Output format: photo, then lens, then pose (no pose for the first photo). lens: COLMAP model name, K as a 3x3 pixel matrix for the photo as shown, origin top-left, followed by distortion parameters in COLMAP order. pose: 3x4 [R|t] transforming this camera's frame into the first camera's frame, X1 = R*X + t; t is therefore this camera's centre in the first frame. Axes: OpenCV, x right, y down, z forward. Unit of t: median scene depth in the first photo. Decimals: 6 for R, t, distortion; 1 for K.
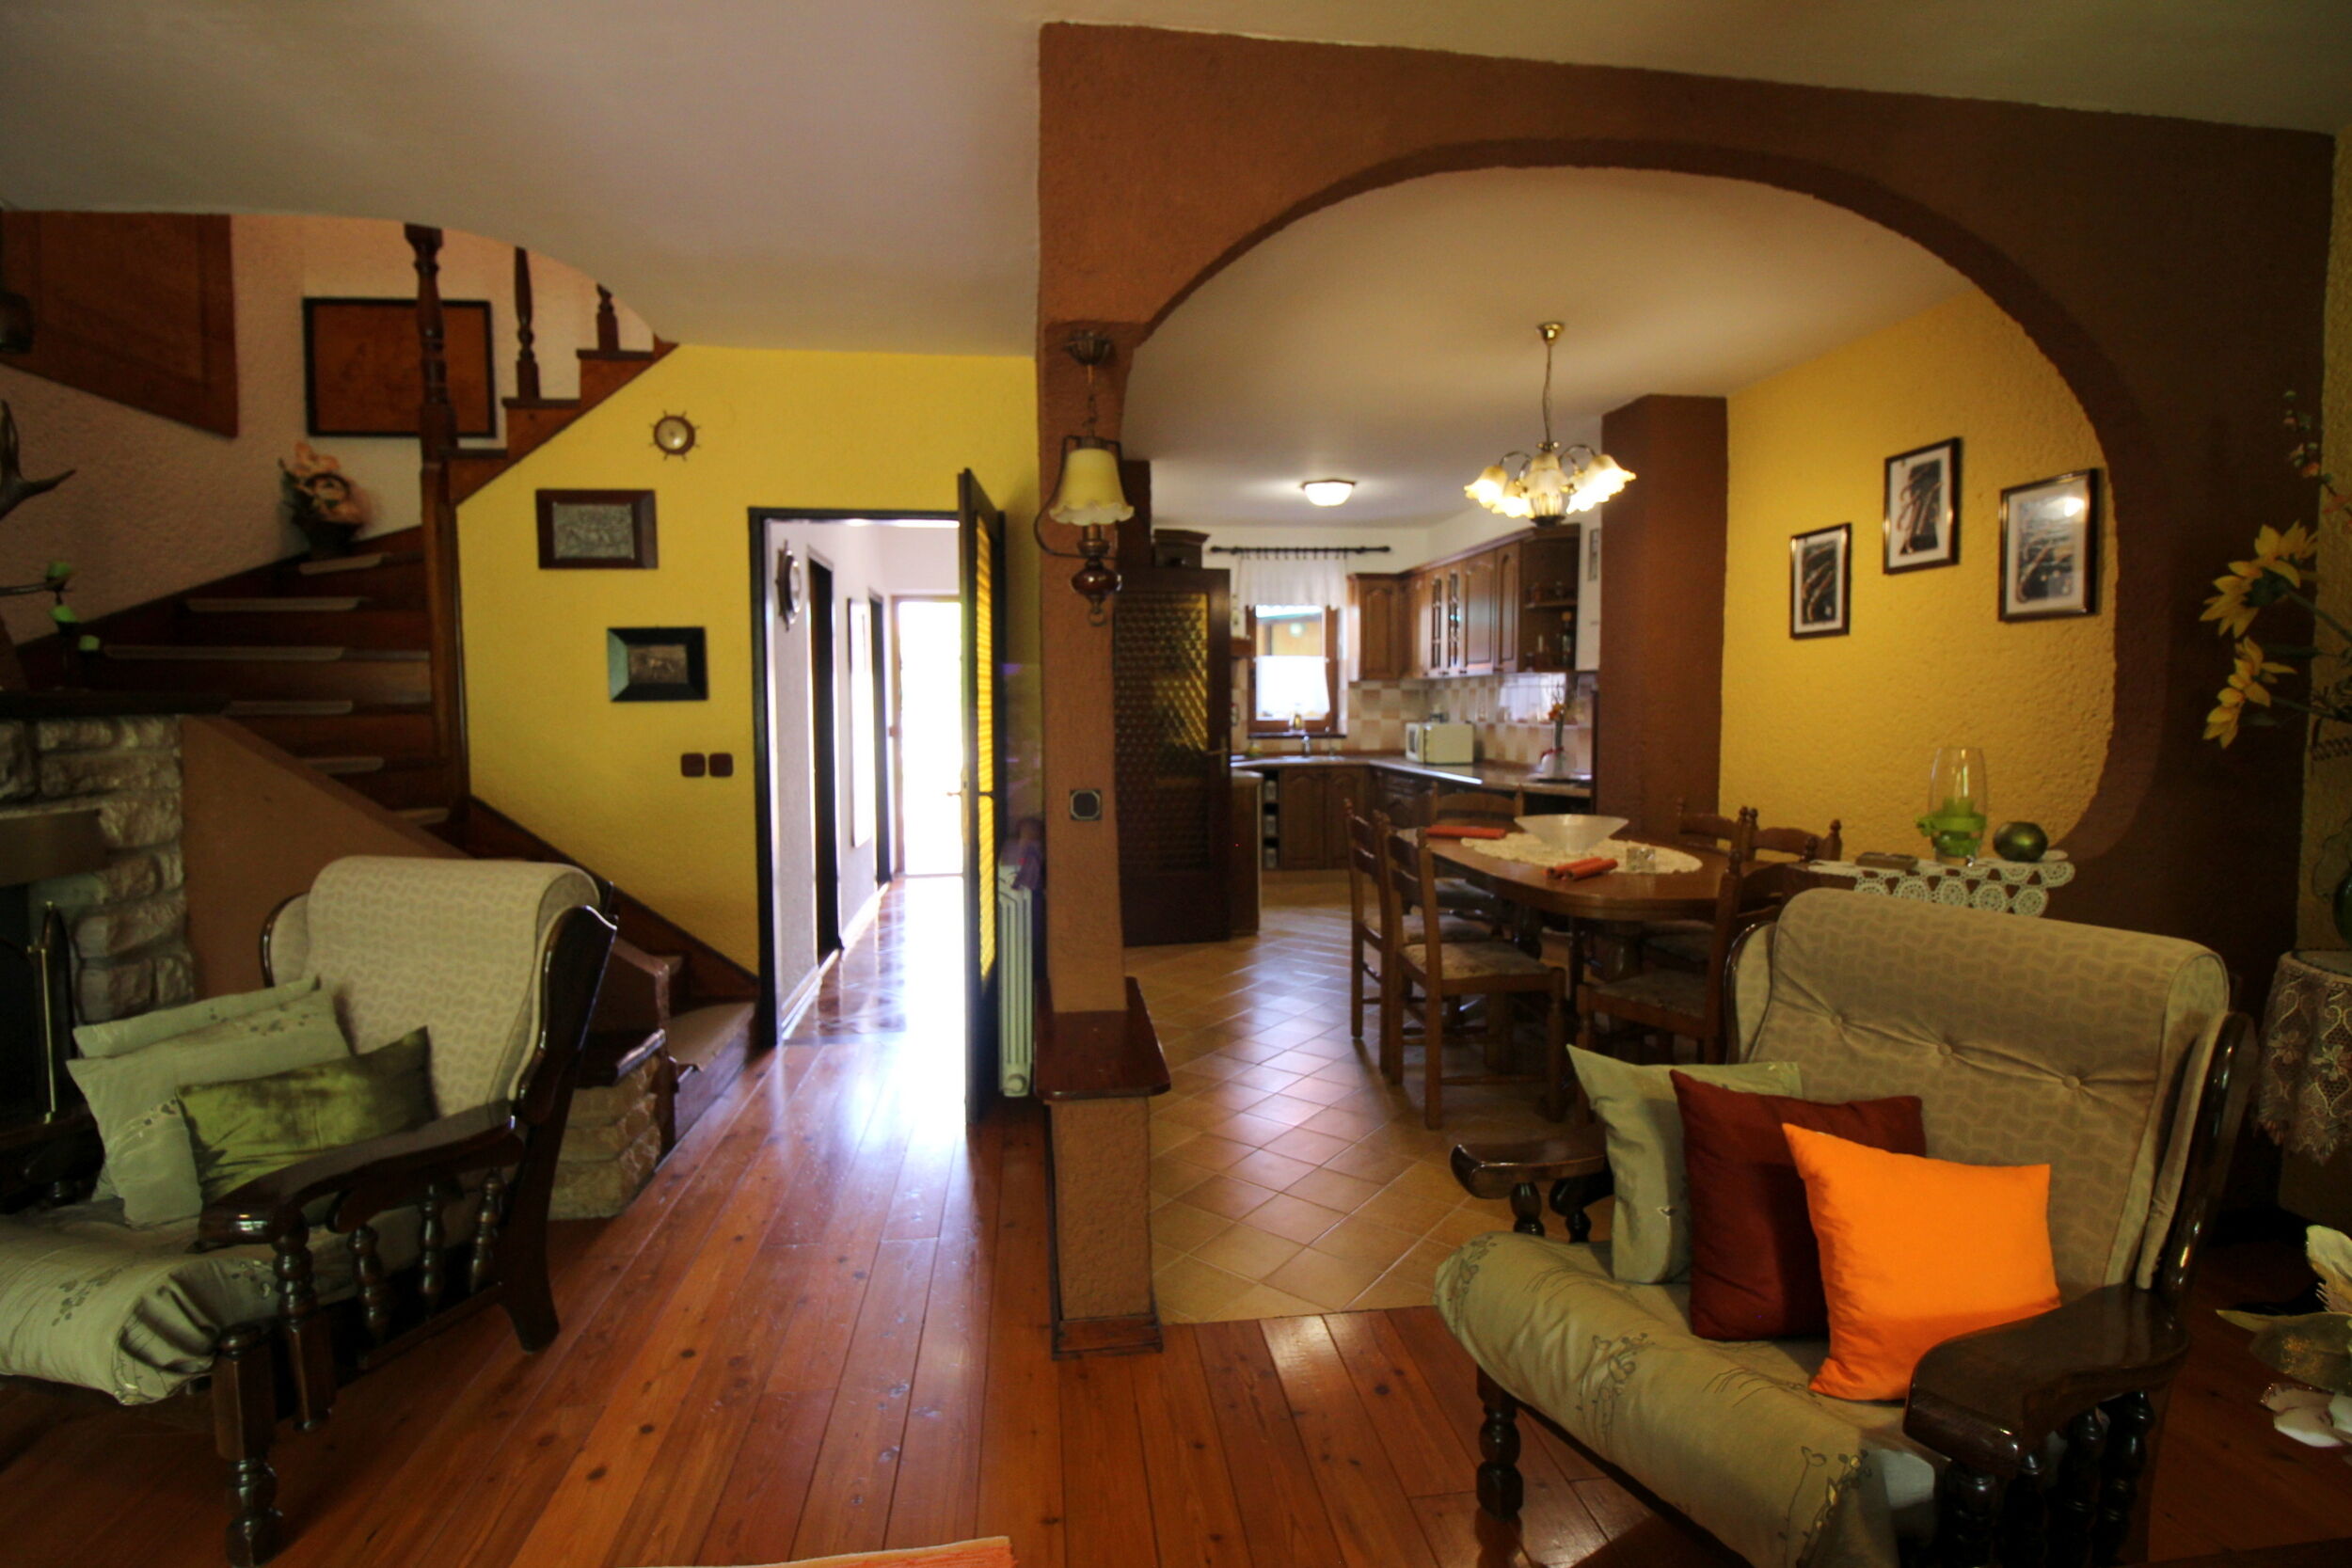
lens RADIAL K [[1127.1, 0, 1168.6], [0, 1127.1, 768.6], [0, 0, 1]] dist [-0.005330, -0.005850]
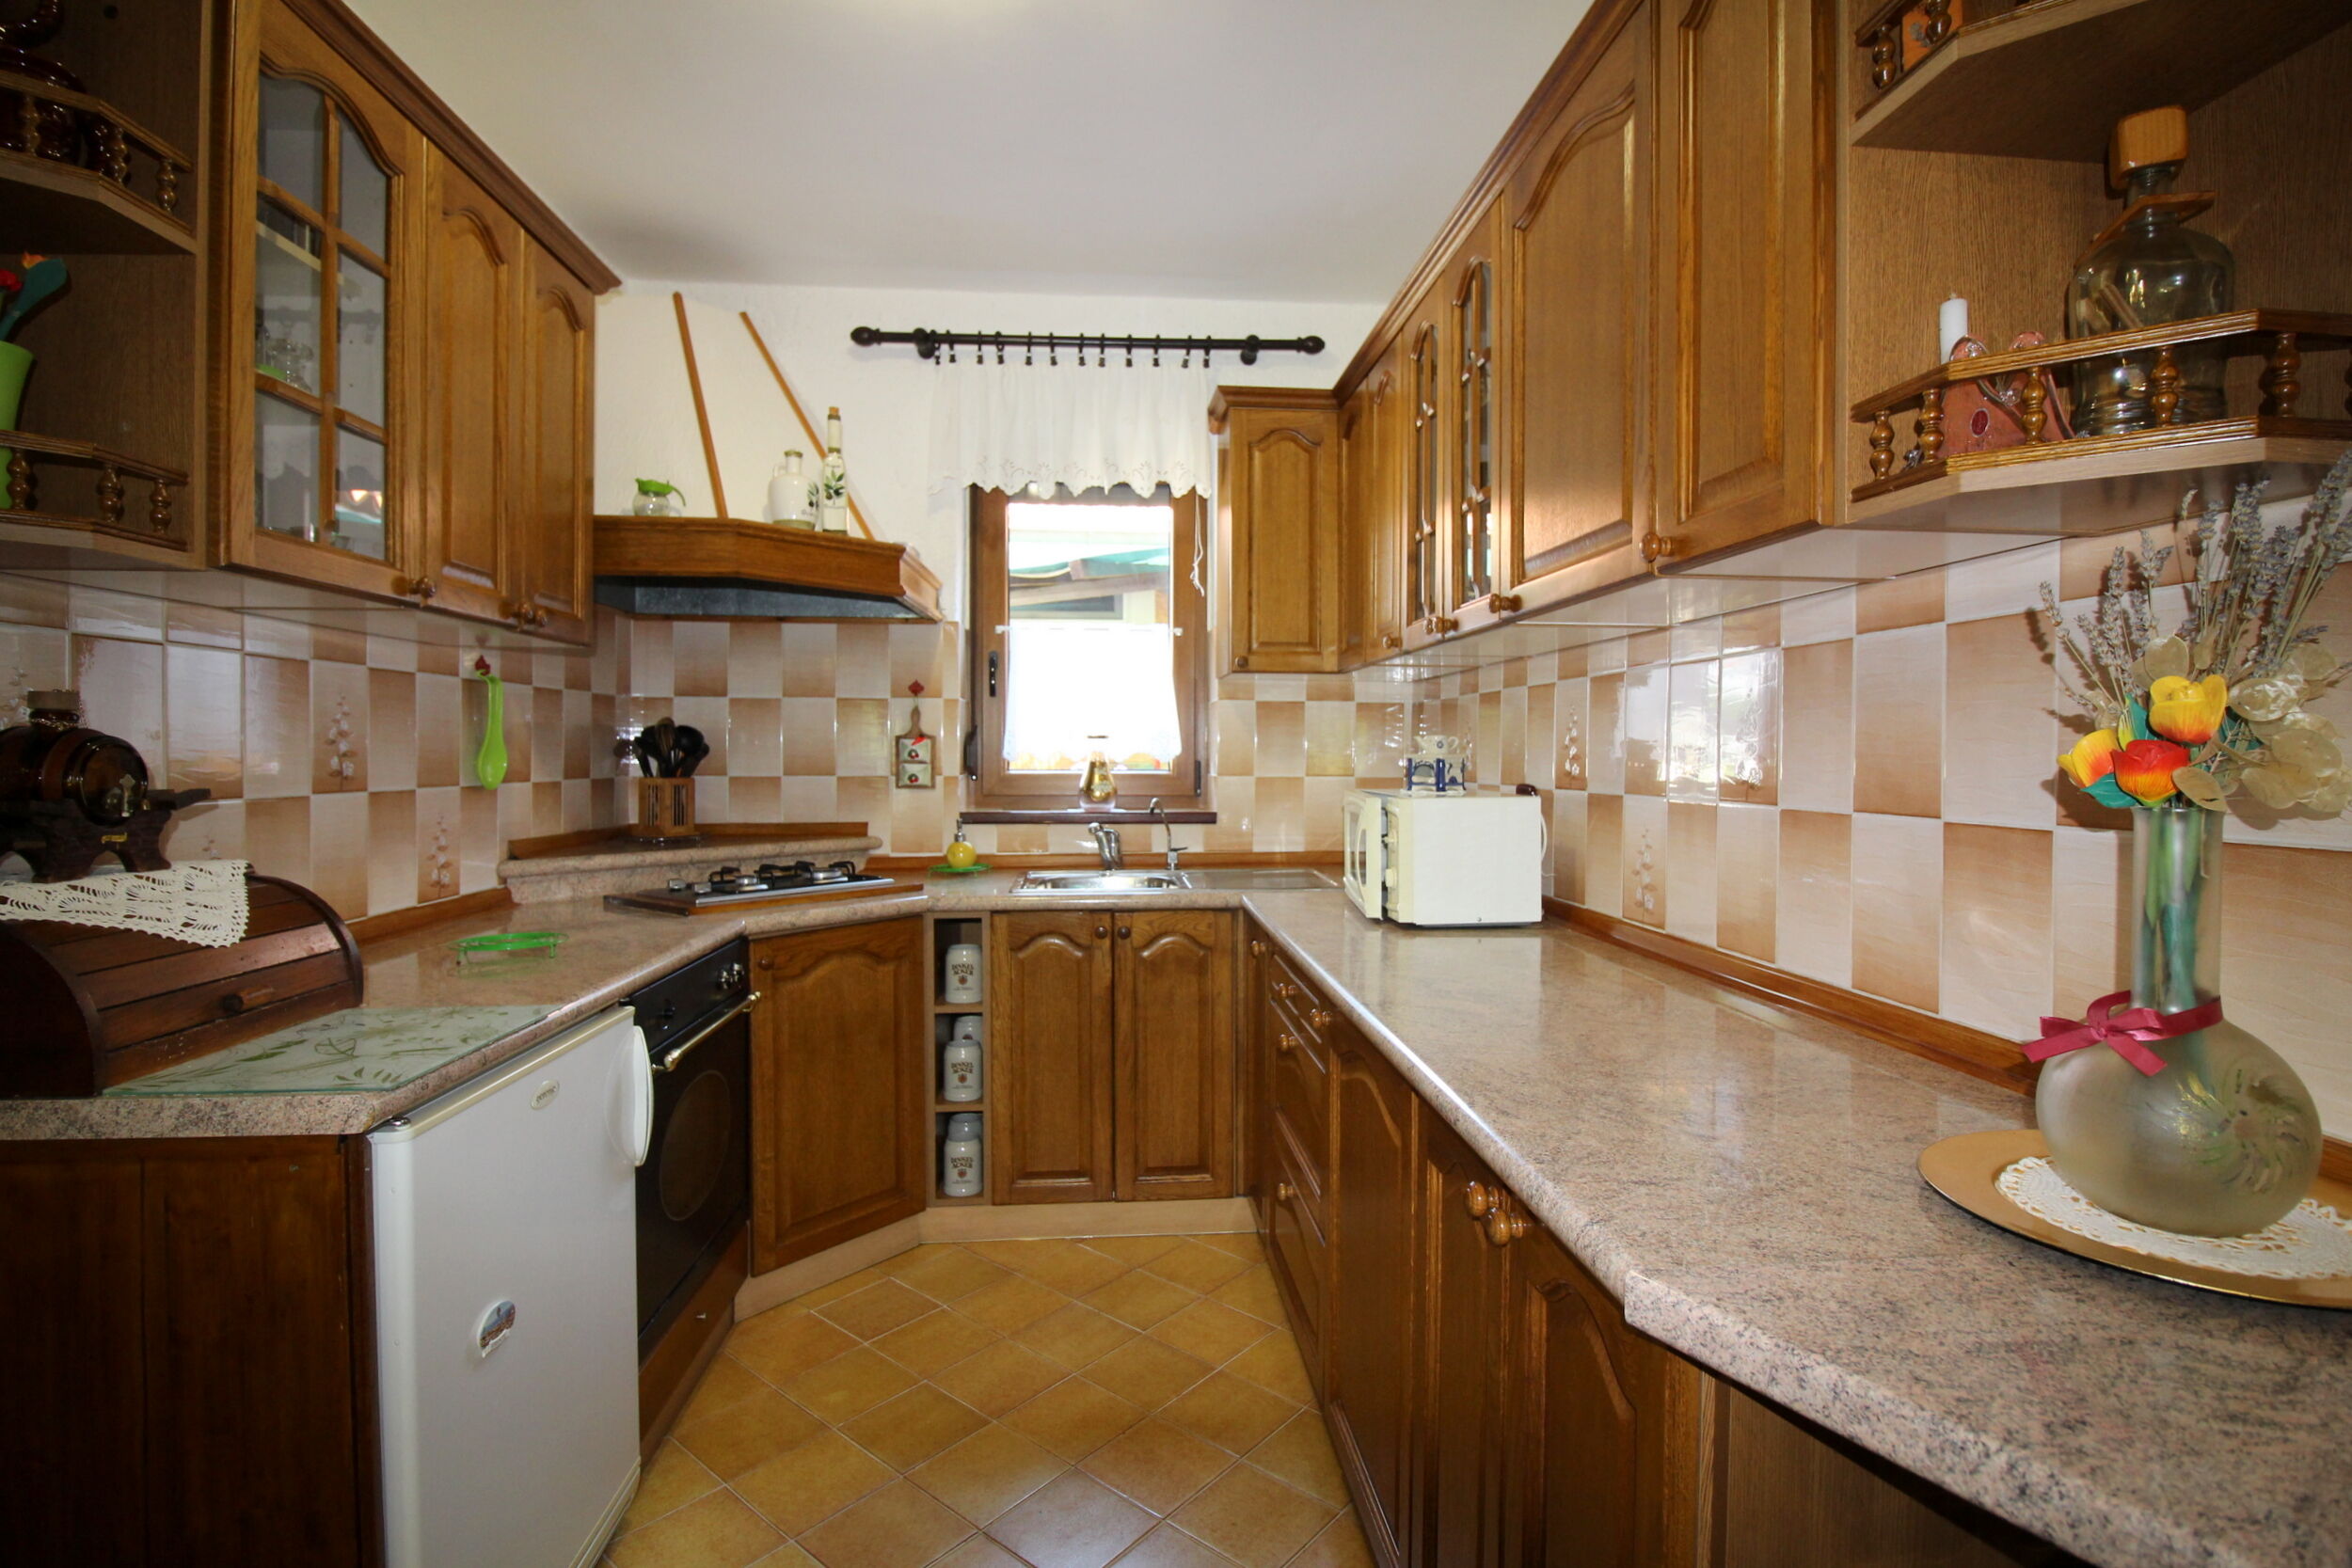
lens RADIAL K [[1127.1, 0, 1181.4], [0, 1127.1, 768.2], [0, 0, 1]] dist [-0.005330, -0.005850]
pose [[0.999085, 0.009040, -0.041797, 0.164395], [-0.011075, 0.998751, -0.048722, -0.027356], [0.041304, 0.049141, 0.997937, 0.612761]]
